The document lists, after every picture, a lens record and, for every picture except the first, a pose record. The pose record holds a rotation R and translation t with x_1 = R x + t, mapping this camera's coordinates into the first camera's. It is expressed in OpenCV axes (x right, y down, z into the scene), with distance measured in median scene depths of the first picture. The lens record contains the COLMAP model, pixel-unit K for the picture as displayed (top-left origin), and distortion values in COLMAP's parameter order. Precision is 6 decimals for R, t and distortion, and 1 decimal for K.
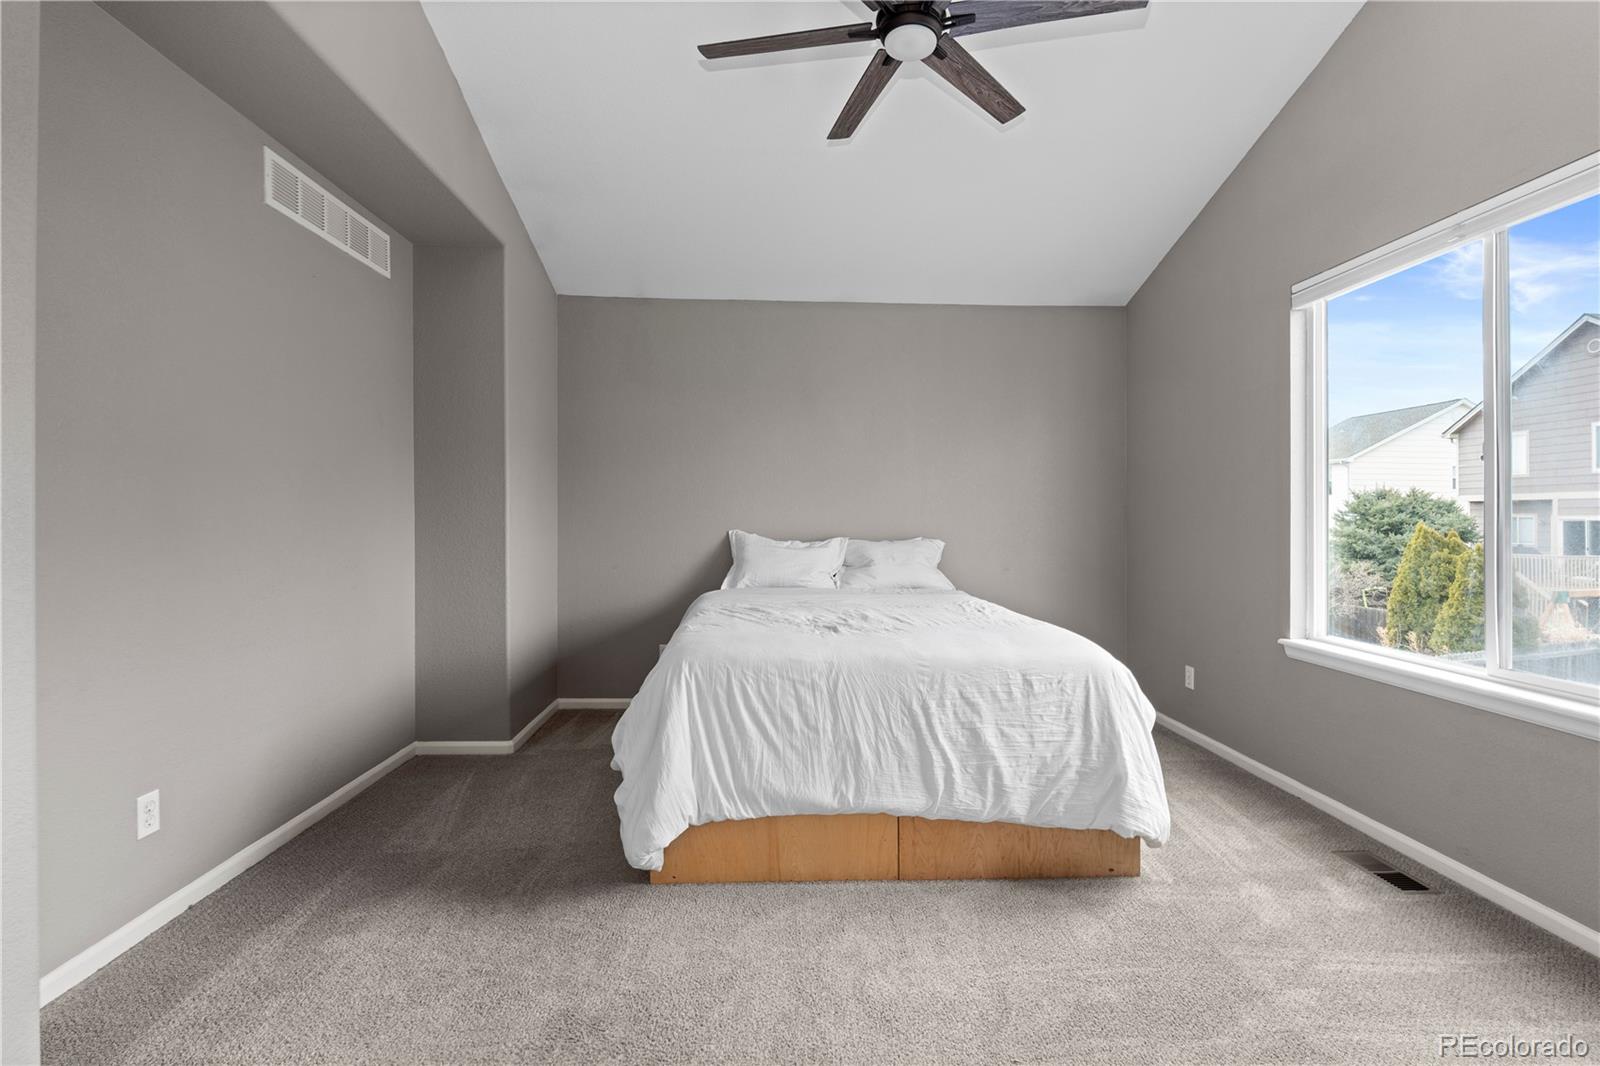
lens RADIAL K [[707.5, 0, 793.3], [0, 707.5, 523.5], [0, 0, 1]] dist [-0.006598, 0.000523]
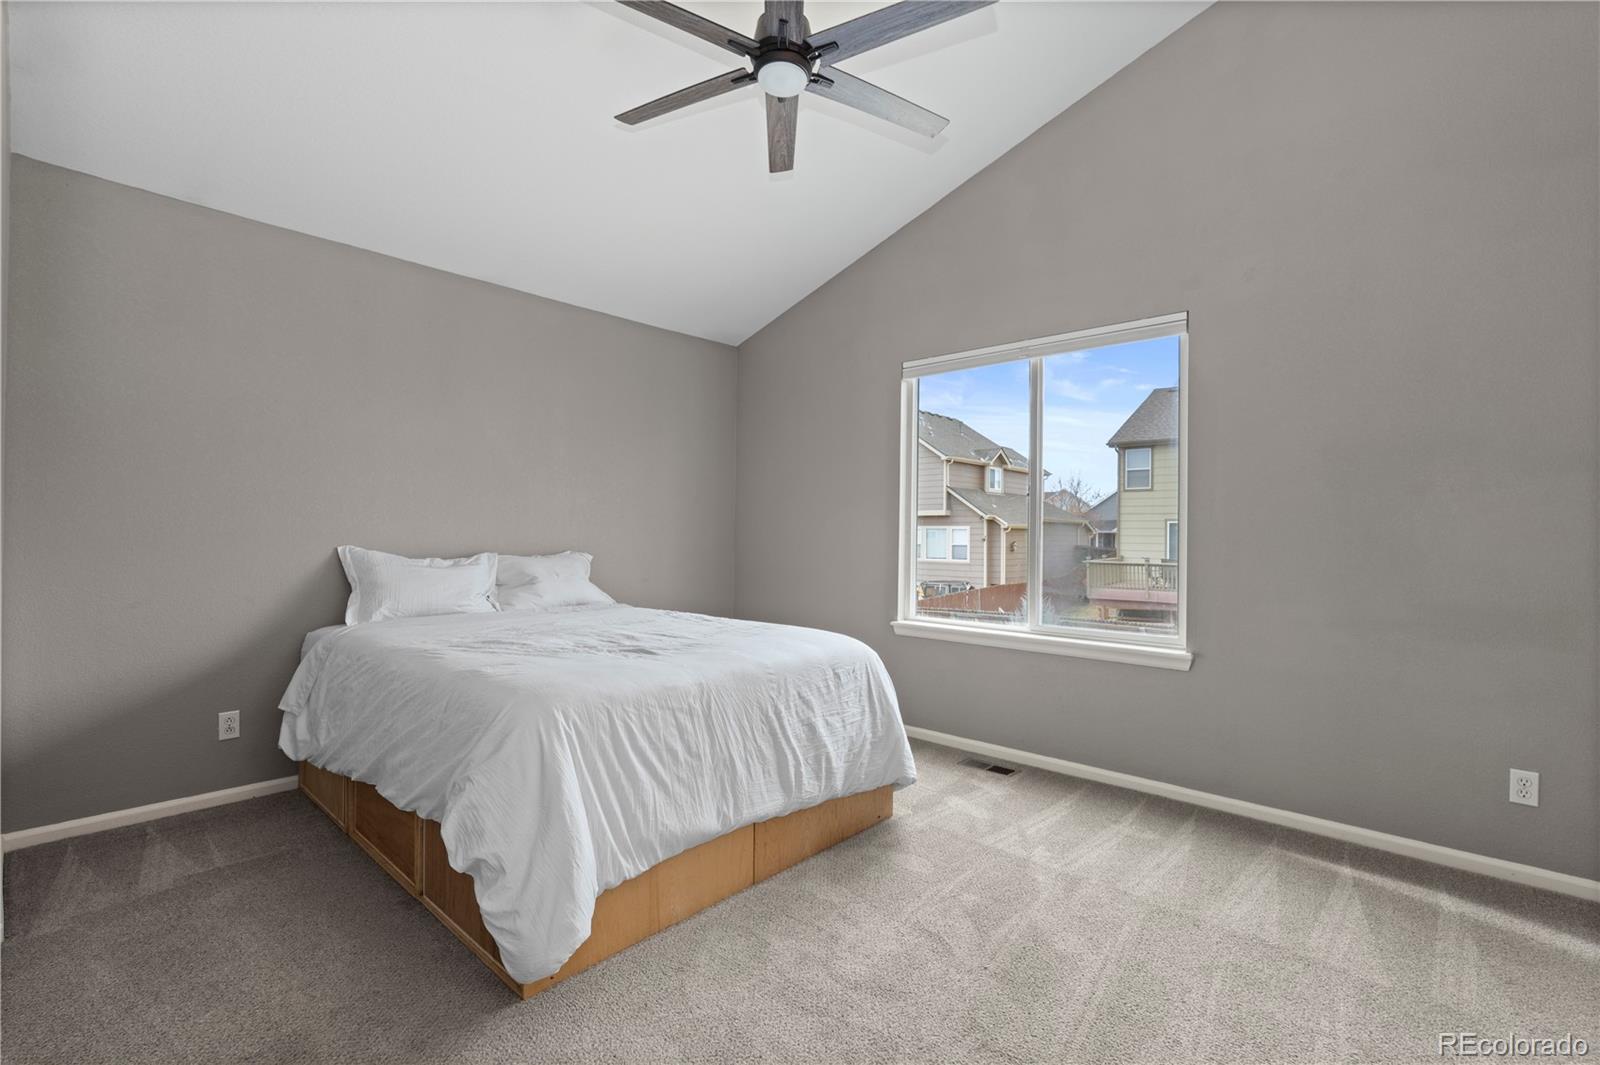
lens RADIAL K [[707.5, 0, 784.1], [0, 707.5, 537.1], [0, 0, 1]] dist [-0.006598, 0.000523]
pose [[0.709046, -0.004904, 0.705145, -0.549060], [0.000915, 0.999981, 0.006034, -0.008702], [-0.705161, -0.003633, 0.709038, 0.241719]]
